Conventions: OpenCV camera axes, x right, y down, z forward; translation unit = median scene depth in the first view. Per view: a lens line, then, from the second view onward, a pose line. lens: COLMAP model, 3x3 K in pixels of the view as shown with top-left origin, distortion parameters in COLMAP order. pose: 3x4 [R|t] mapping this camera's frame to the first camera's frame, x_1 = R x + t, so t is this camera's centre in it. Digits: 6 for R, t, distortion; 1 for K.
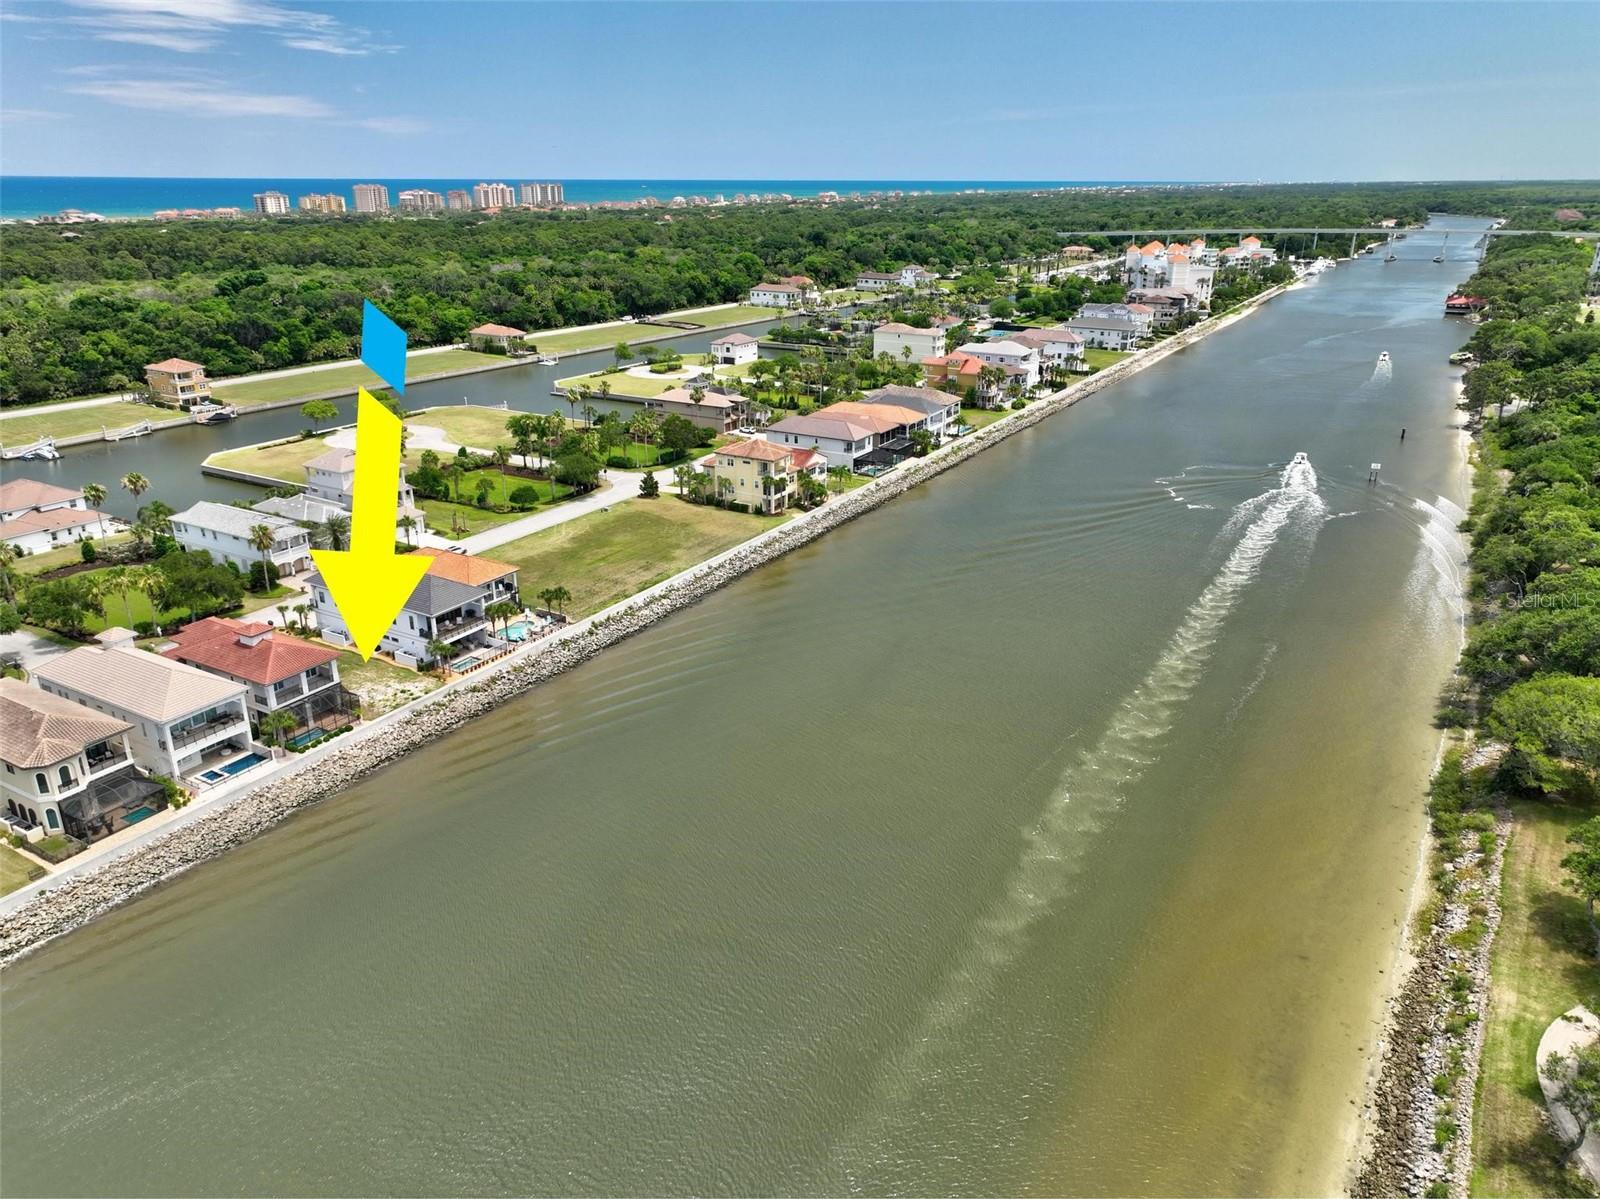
lens RADIAL K [[1120.4, 0, 795.5], [0, 1120.4, 611.7], [0, 0, 1]] dist [-0.001982, 0.019327]
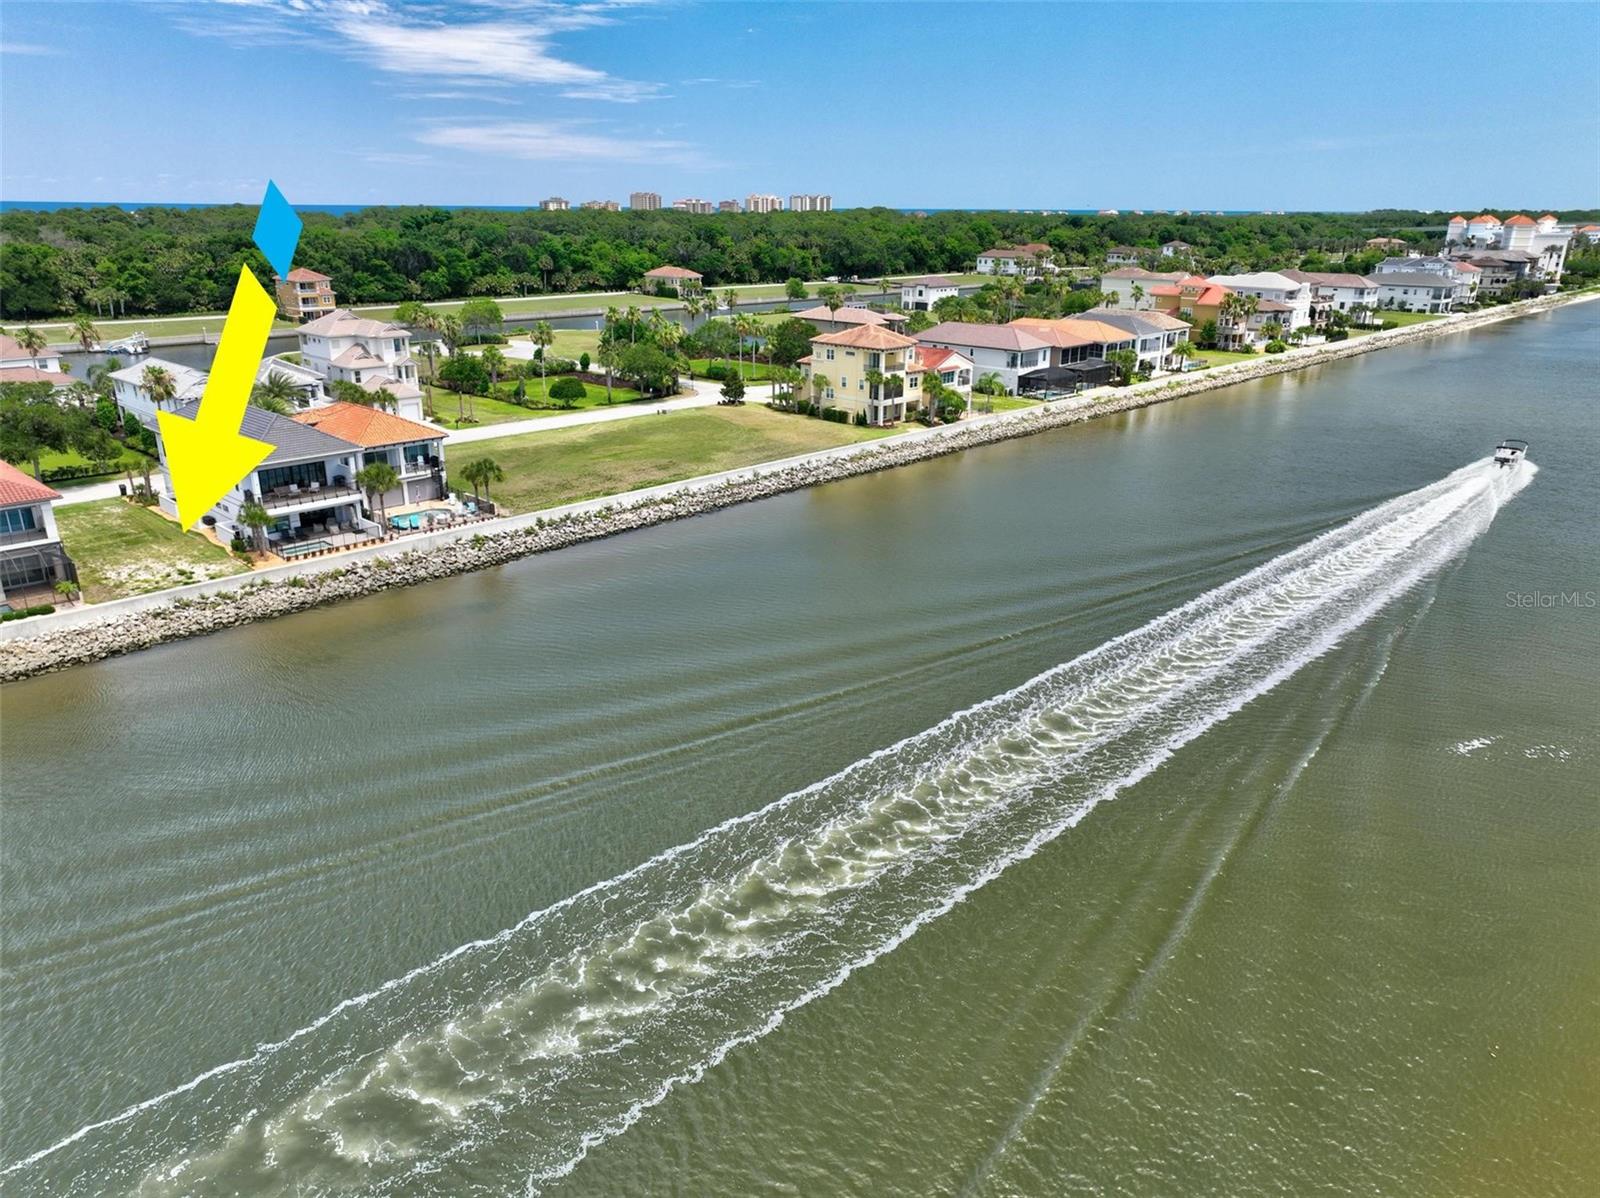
lens RADIAL K [[1120.4, 0, 793.9], [0, 1120.4, 594.4], [0, 0, 1]] dist [-0.001982, 0.019327]
pose [[0.971536, 0.078480, -0.223514, 0.074607], [-0.087030, 0.995794, -0.028647, 0.036384], [0.220326, 0.047284, 0.974280, 0.223932]]
